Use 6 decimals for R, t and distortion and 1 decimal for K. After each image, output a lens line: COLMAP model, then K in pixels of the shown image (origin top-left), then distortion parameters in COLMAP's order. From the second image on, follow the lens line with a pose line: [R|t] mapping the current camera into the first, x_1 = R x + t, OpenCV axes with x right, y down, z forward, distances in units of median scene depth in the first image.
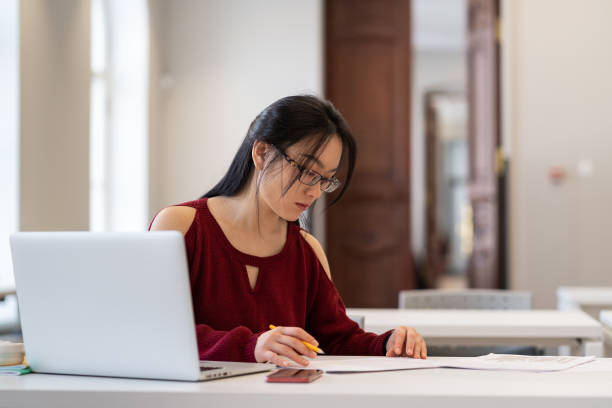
lens RADIAL K [[1475.8, 0, 306.0], [0, 1475.8, 204.0], [0, 0, 1]] dist [0.002543, 0.542612]
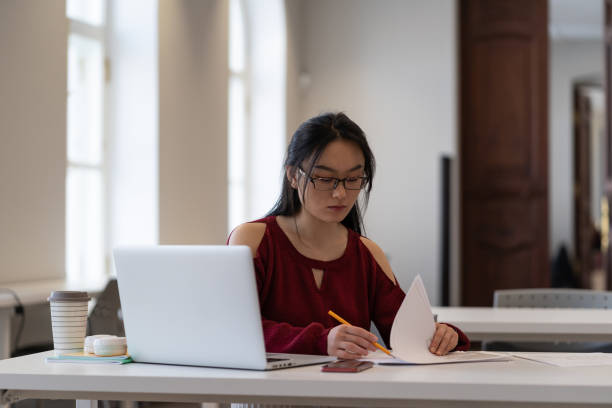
lens RADIAL K [[1522.6, 0, 306.0], [0, 1522.6, 204.0], [0, 0, 1]] dist [0.154114, 0.308950]
pose [[0.994077, -0.002912, -0.108637, 0.082628], [0.003724, 0.999967, 0.007273, -0.020261], [0.108612, -0.007634, 0.994055, -0.193970]]
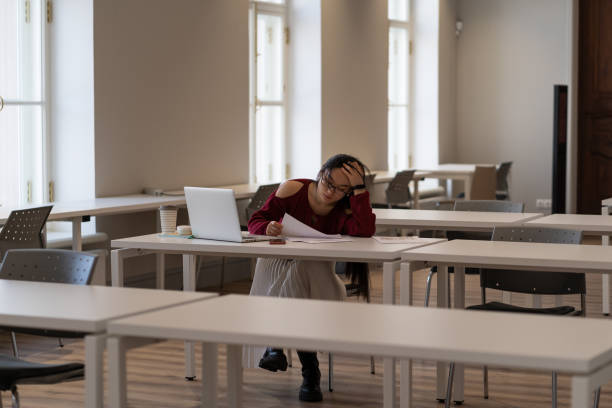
lens RADIAL K [[1531.8, 0, 306.0], [0, 1531.8, 204.0], [0, 0, 1]] dist [0.038617, -0.421749]
pose [[0.951487, 0.017775, -0.307175, 0.802912], [0.009069, 0.996276, 0.085741, -0.169804], [0.307555, -0.084367, 0.947783, -1.447765]]
